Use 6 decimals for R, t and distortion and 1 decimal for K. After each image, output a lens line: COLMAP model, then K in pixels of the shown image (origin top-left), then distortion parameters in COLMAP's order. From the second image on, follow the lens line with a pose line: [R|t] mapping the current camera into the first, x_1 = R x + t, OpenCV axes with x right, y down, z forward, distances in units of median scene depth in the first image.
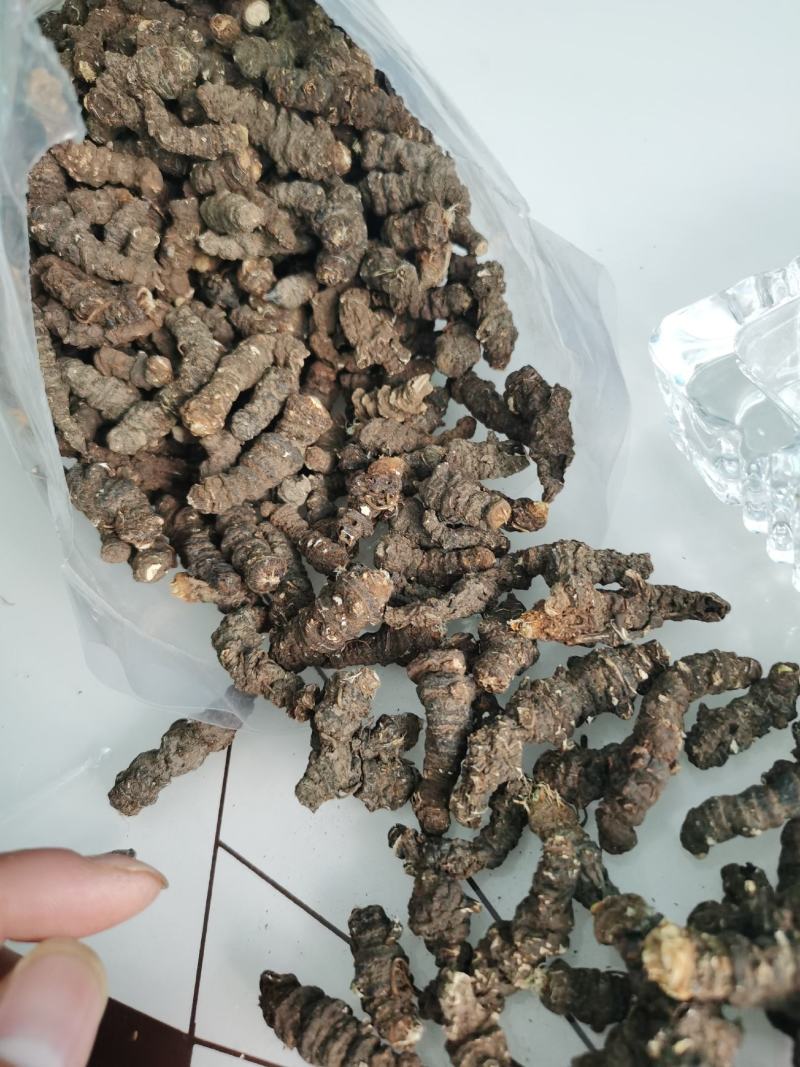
lens RADIAL K [[796.6, 0, 399.8], [0, 796.6, 536.4], [0, 0, 1]] dist [0.024240, -0.016236]
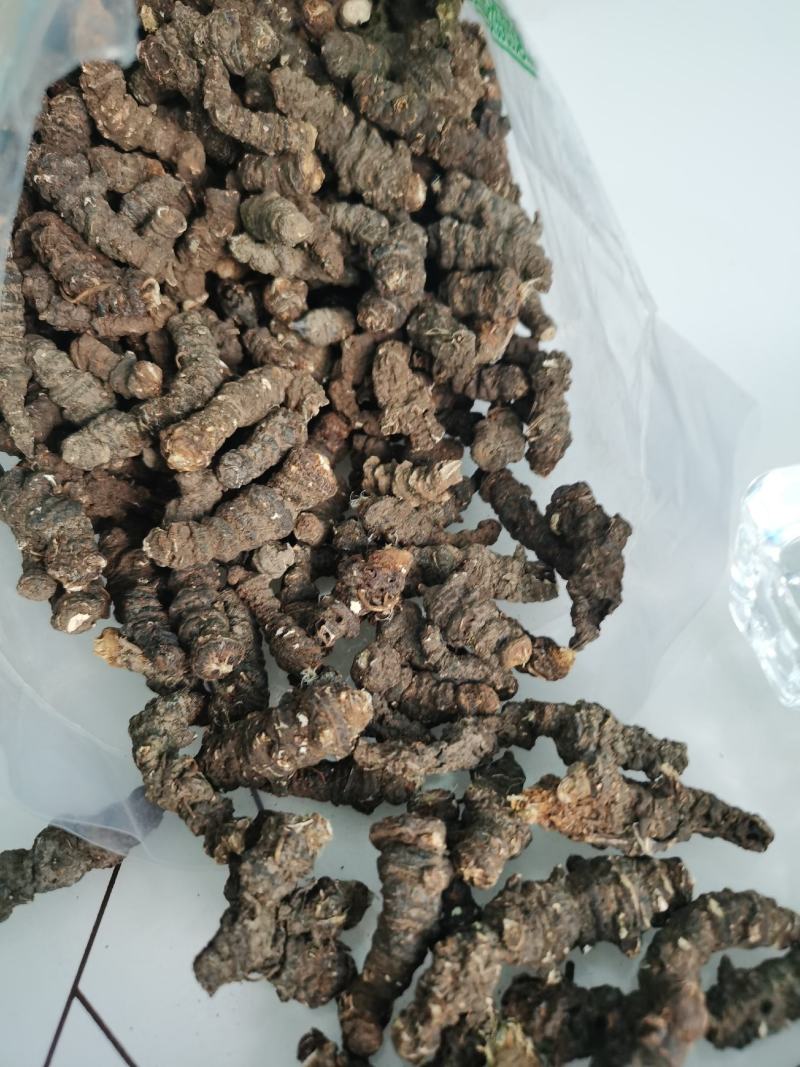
lens RADIAL K [[764.6, 0, 373.5], [0, 764.6, 540.4], [0, 0, 1]] dist [0.005967, -0.005798]
pose [[0.970763, 0.231853, 0.062157, -0.087563], [-0.228898, 0.972105, -0.051160, -0.061616], [-0.072285, 0.035436, 0.996754, 0.212129]]
